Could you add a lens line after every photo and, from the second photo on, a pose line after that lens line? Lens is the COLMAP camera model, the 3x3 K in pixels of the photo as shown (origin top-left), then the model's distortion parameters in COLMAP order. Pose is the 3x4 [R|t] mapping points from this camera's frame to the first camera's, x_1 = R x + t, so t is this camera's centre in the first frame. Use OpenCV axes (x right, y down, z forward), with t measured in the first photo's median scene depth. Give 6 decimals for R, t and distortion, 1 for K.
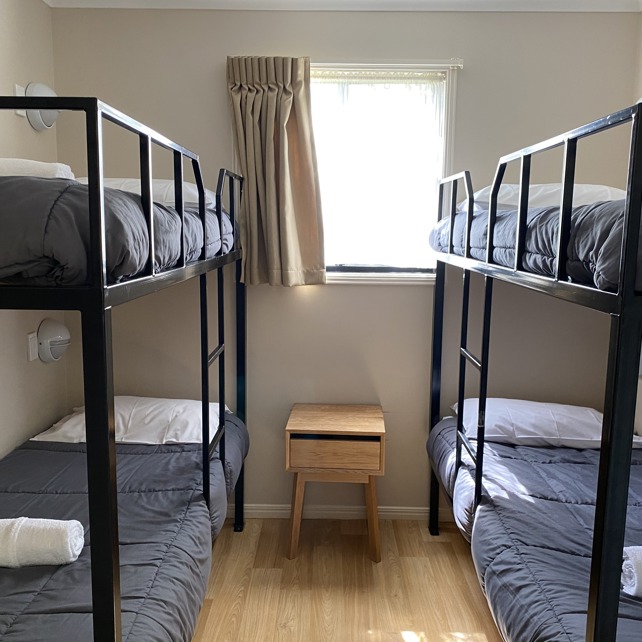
lens RADIAL K [[654.8, 0, 321.7], [0, 654.8, 324.4], [0, 0, 1]] dist [0.022532, 0.000000]
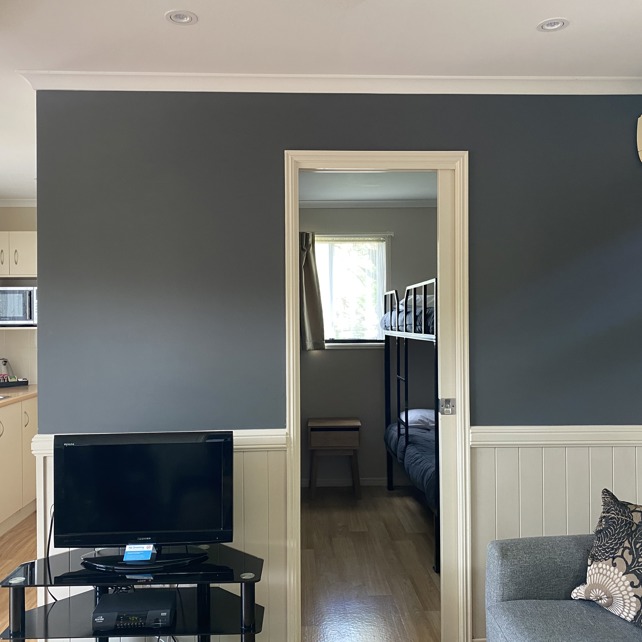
lens RADIAL K [[654.8, 0, 319.7], [0, 654.8, 321.2], [0, 0, 1]] dist [0.022532, 0.000000]
pose [[0.998059, -0.022392, 0.058107, -0.121931], [0.030615, 0.988996, -0.144741, 0.134058], [-0.054227, 0.146239, 0.987762, -0.873537]]
